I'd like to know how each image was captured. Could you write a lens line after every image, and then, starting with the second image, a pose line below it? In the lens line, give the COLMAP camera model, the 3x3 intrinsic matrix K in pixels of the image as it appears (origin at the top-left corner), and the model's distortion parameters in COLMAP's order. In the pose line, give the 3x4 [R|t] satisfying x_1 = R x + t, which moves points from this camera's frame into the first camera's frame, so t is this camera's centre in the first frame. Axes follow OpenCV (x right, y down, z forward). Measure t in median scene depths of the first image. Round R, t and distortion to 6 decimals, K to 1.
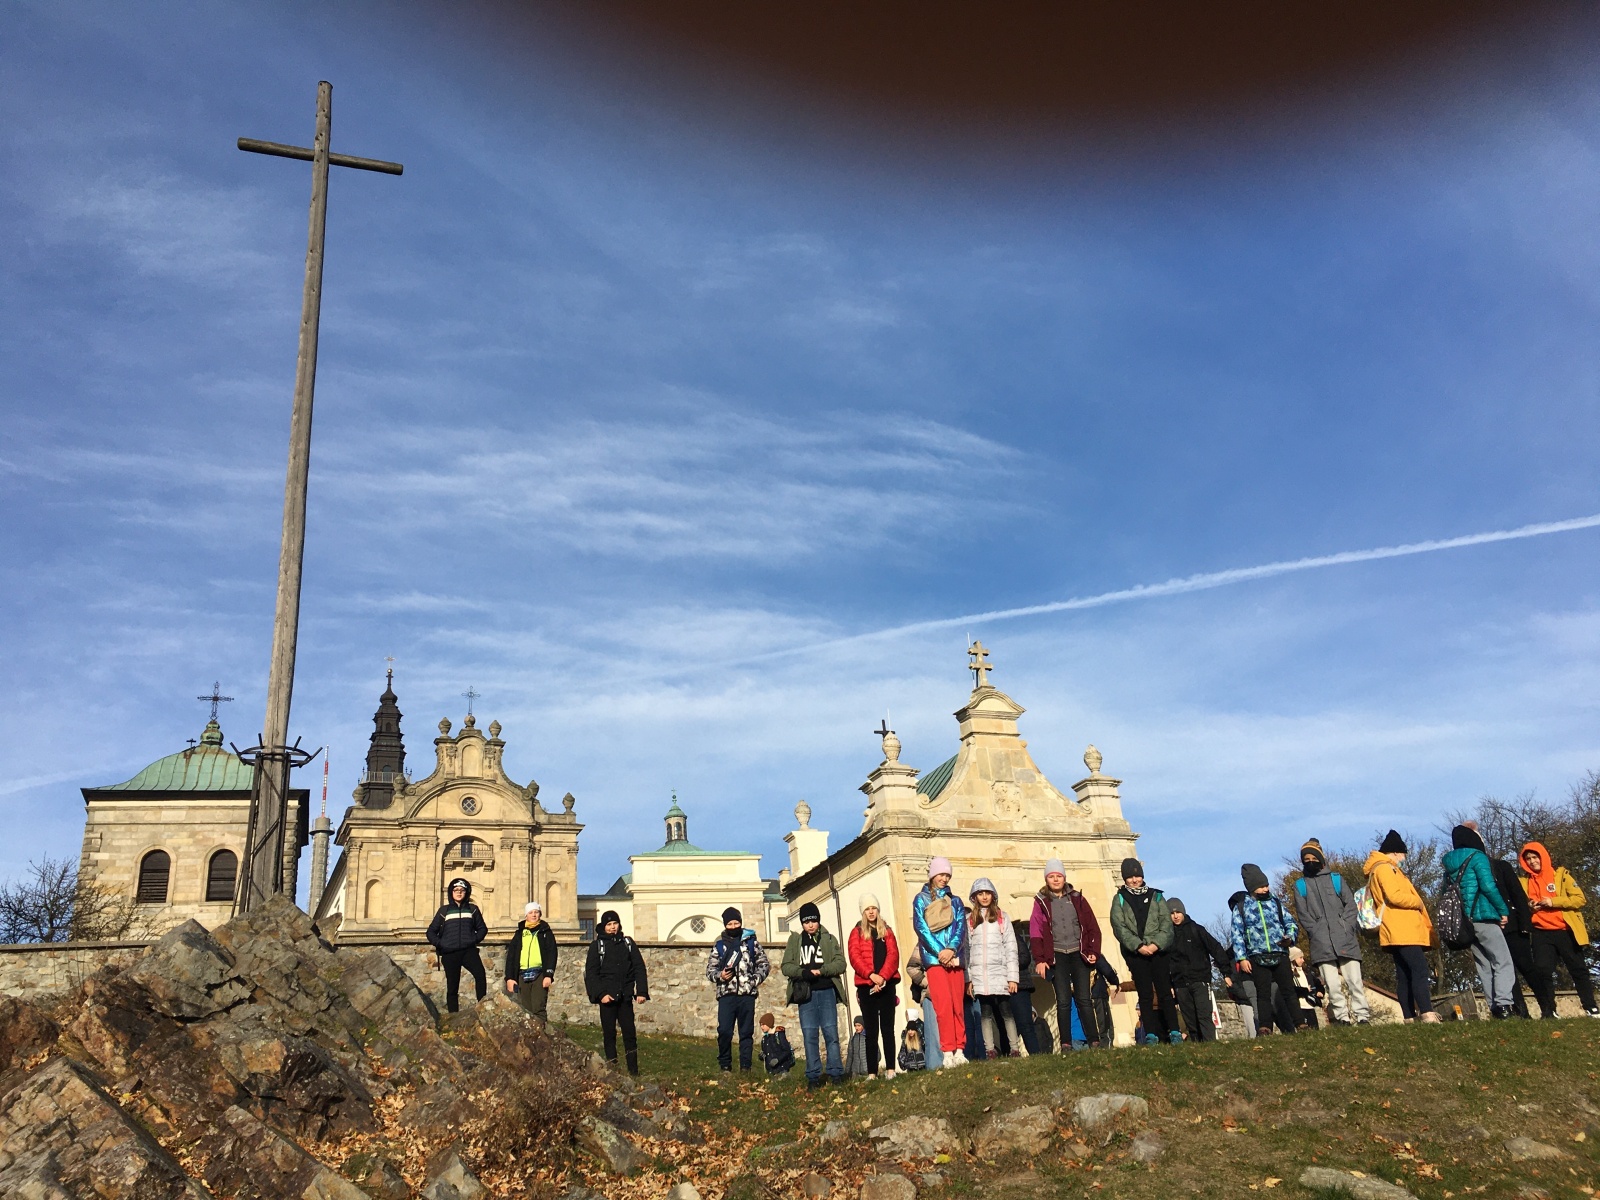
lens RADIAL K [[1354.5, 0, 797.8], [0, 1354.5, 594.5], [0, 0, 1]] dist [0.092190, -0.120199]
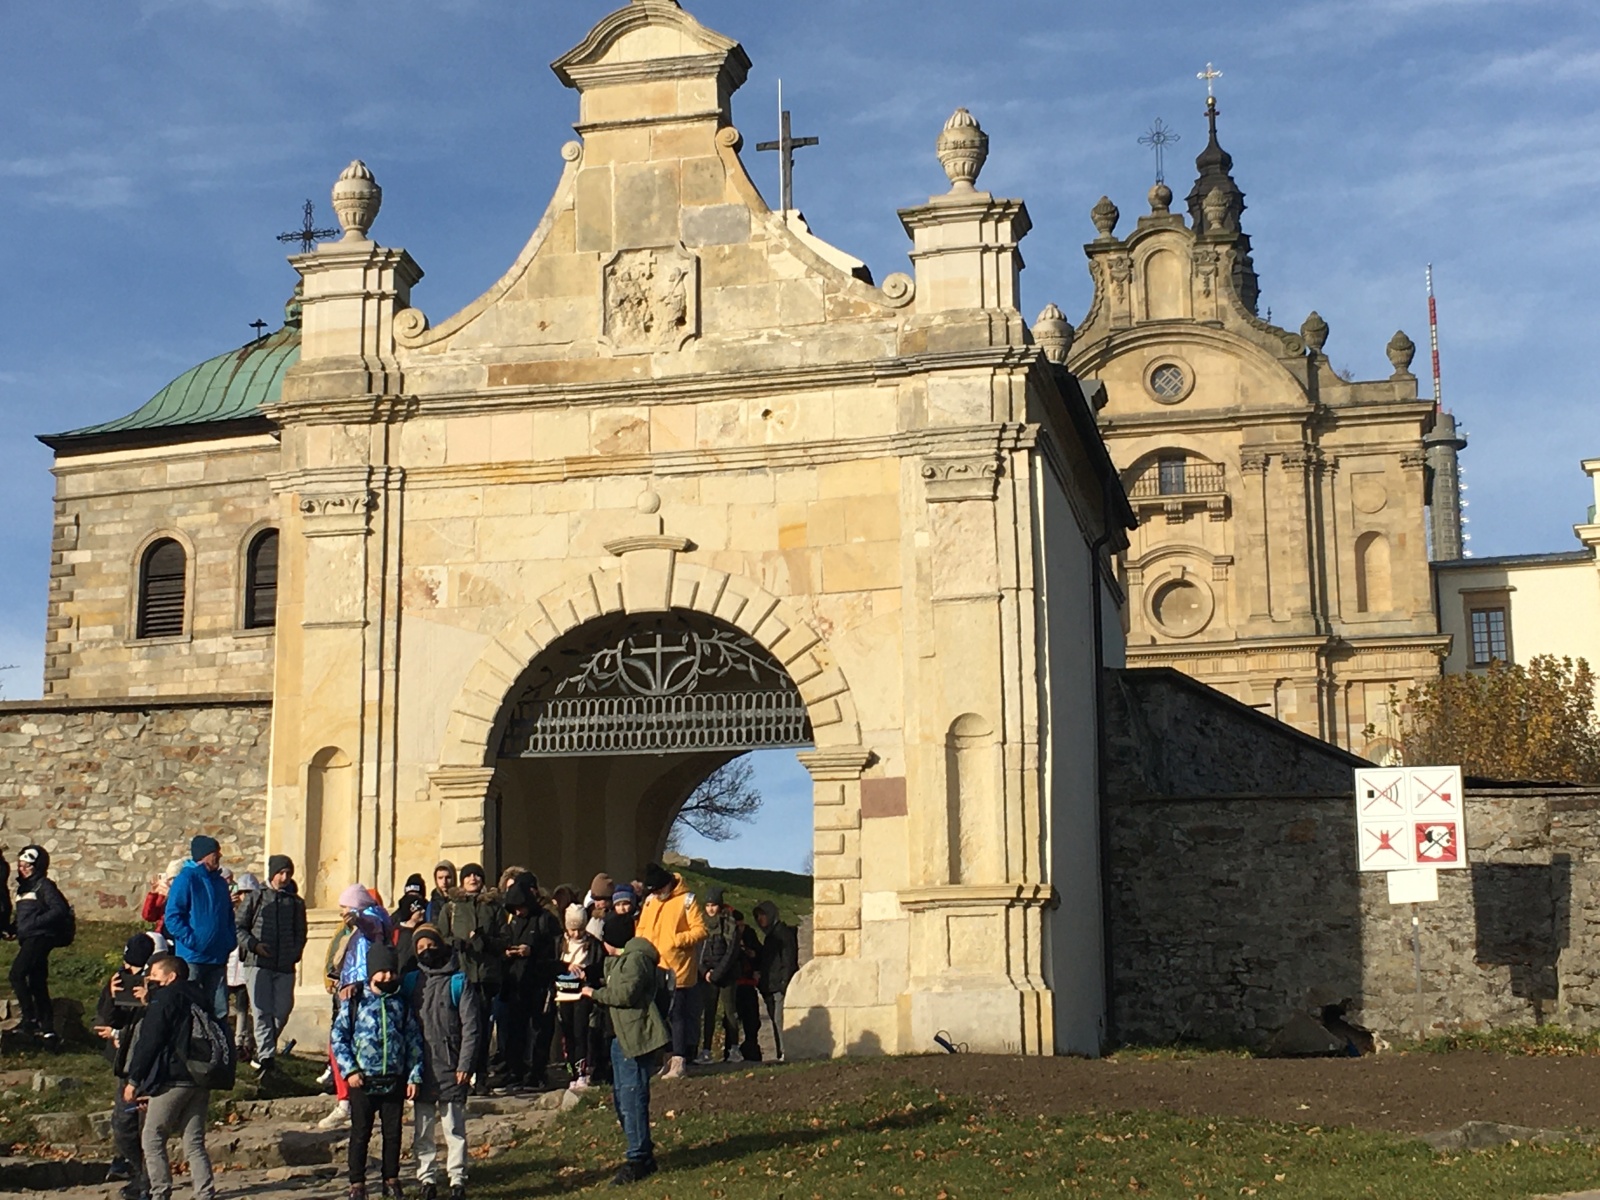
lens RADIAL K [[2979.2, 0, 800.0], [0, 2979.2, 600.0], [0, 0, 1]] dist [0.008949, 0.049497]
pose [[0.825522, -0.056699, -0.561515, 0.366810], [0.182788, 0.968173, 0.170967, 0.057381], [0.533950, -0.243775, 0.809612, 0.199556]]
